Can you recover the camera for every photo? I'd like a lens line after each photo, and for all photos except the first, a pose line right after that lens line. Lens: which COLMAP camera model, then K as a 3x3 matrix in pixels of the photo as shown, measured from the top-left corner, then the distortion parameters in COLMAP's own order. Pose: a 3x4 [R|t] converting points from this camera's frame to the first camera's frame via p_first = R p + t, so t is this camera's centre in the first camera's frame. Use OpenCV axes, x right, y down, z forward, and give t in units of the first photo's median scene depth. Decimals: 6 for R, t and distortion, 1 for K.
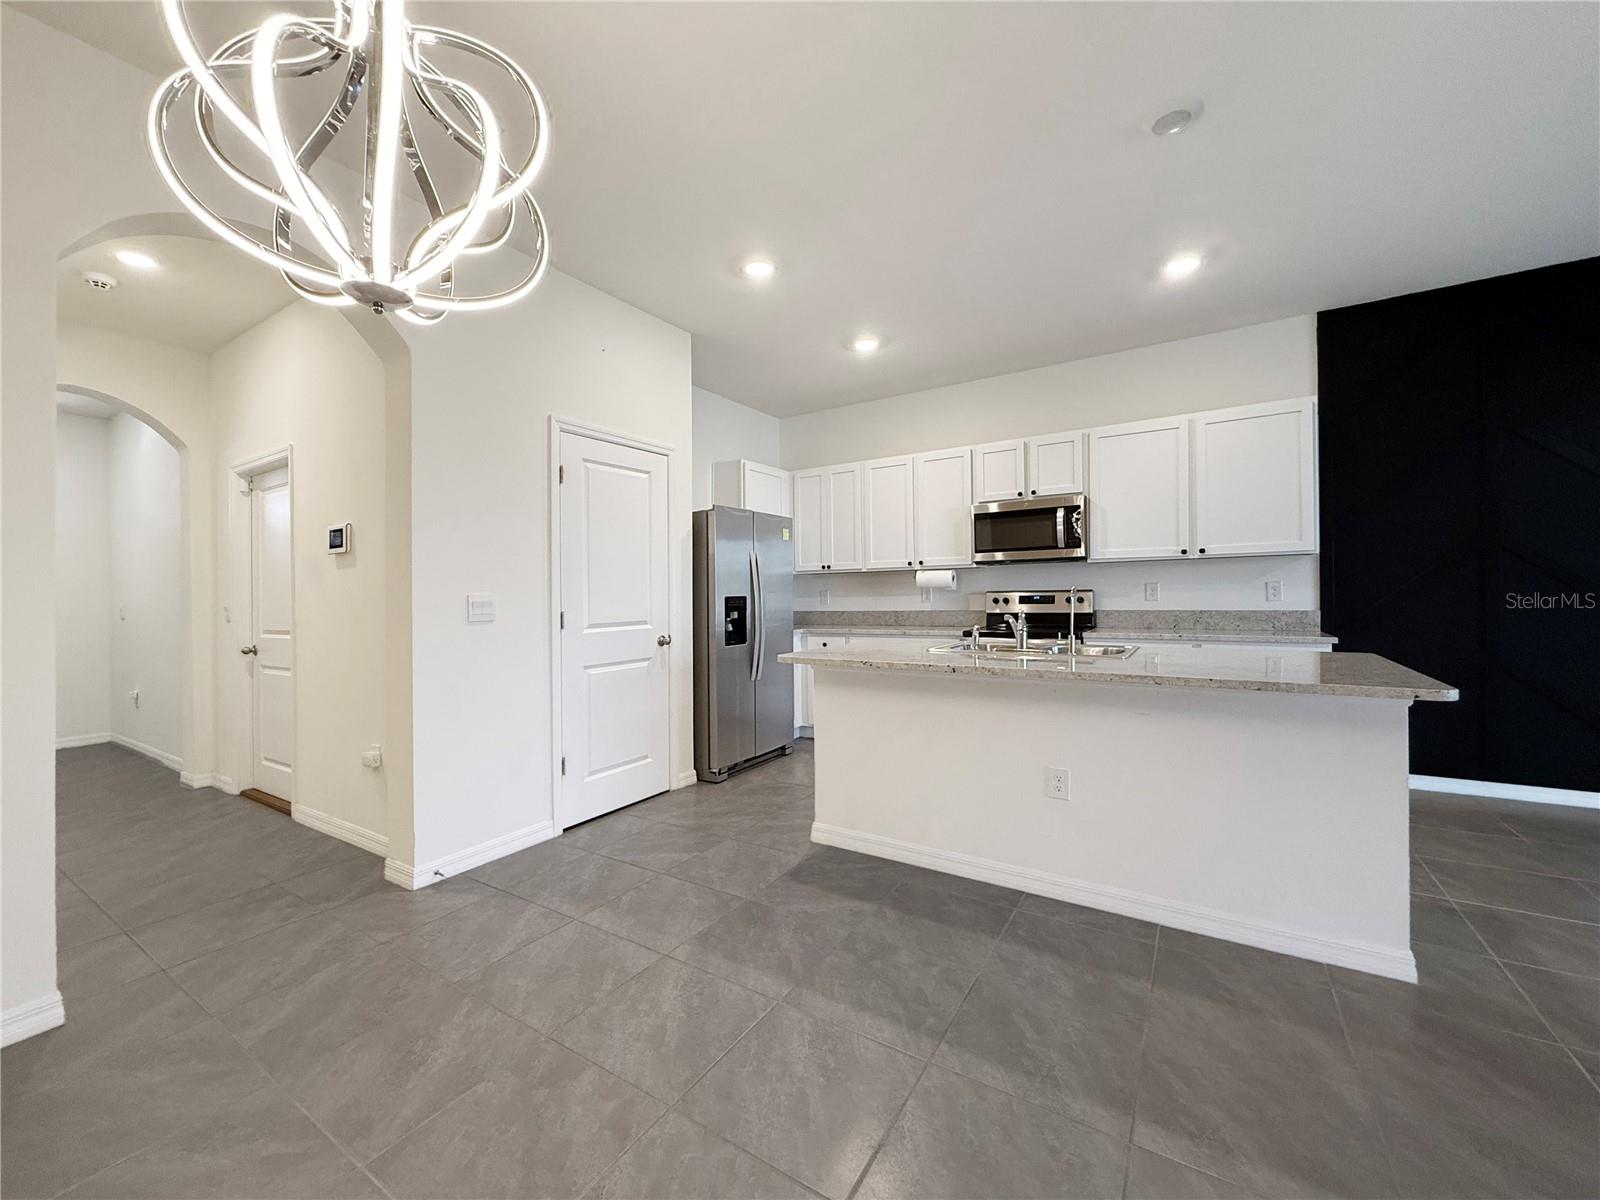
lens RADIAL K [[640.4, 0, 783.9], [0, 640.4, 595.5], [0, 0, 1]] dist [-0.000281, -0.000205]
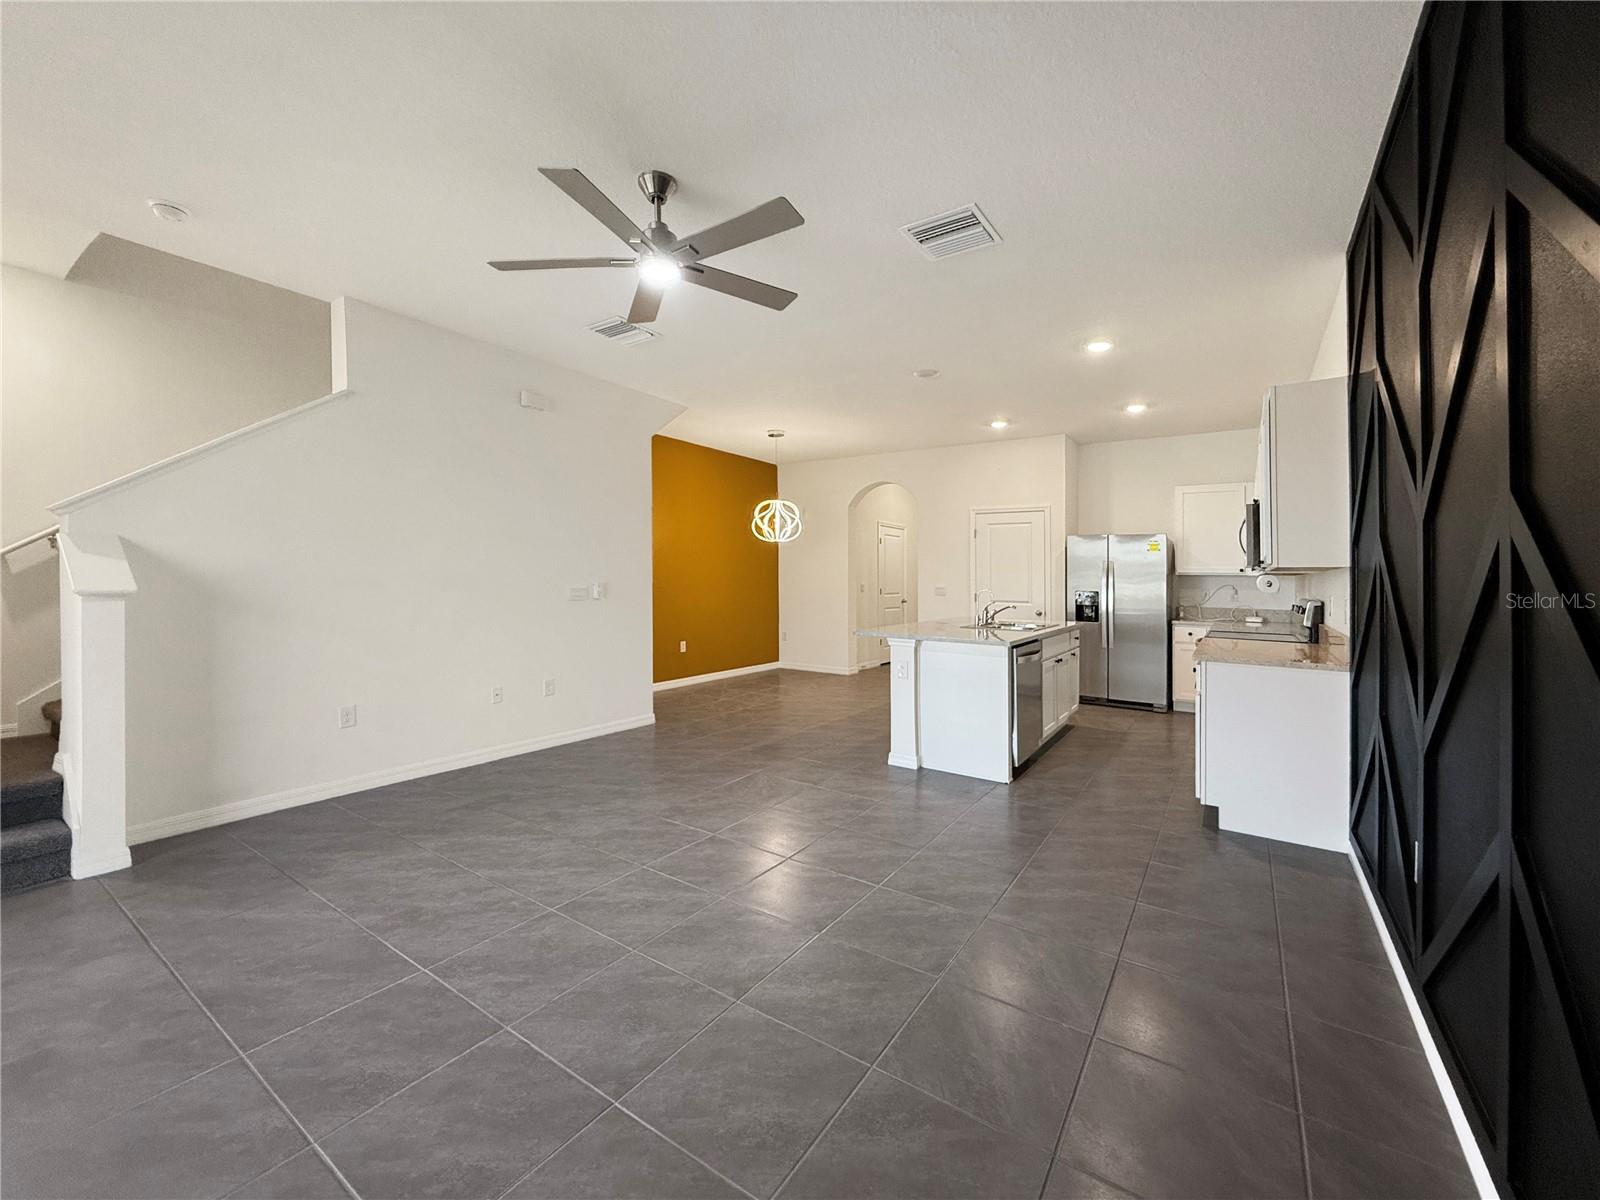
lens RADIAL K [[640.4, 0, 811.7], [0, 640.4, 560.6], [0, 0, 1]] dist [-0.000281, -0.000205]
pose [[-0.008404, -0.008407, -0.999929, 1.562273], [-0.017635, 0.999810, -0.008258, -0.050330], [0.999809, 0.017565, -0.008551, 0.346808]]
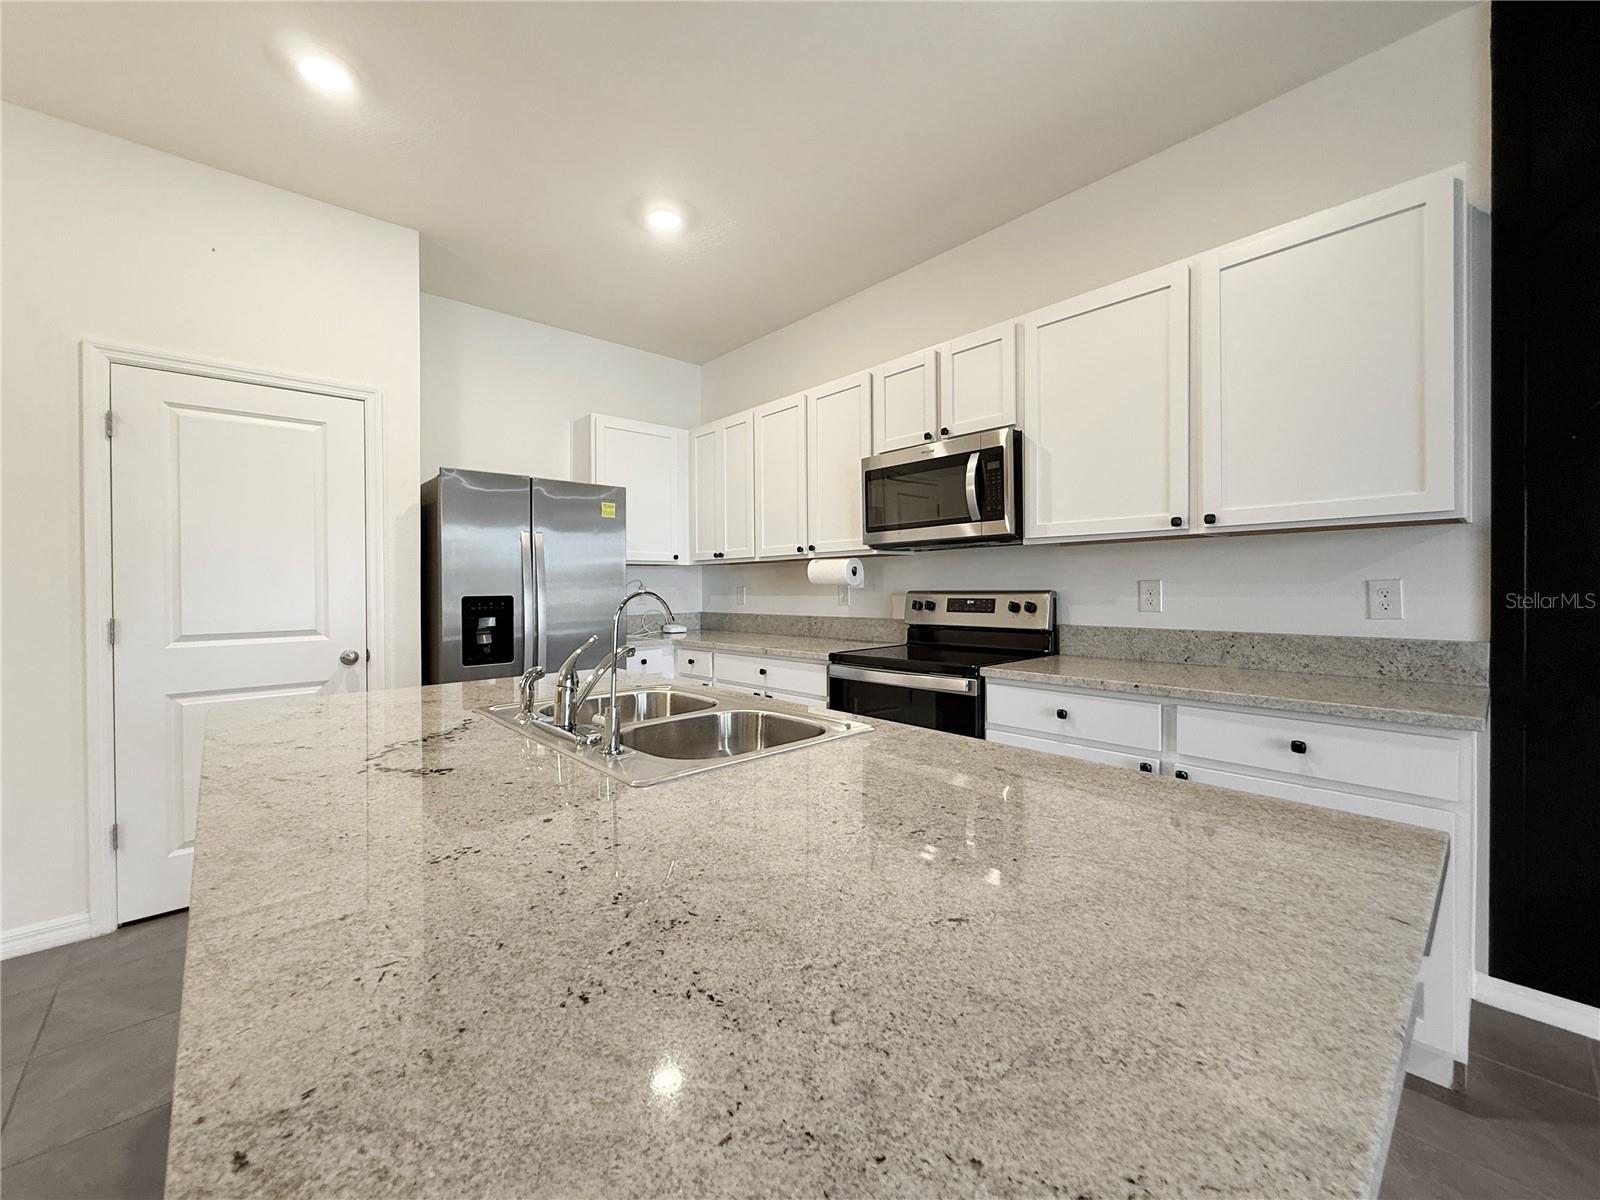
lens RADIAL K [[640.4, 0, 788.0], [0, 640.4, 588.2], [0, 0, 1]] dist [-0.000281, -0.000205]
pose [[0.966999, 0.008469, -0.254640, 0.446691], [-0.007378, 0.999959, 0.005238, -0.014130], [0.254674, -0.003186, 0.967022, 0.407267]]
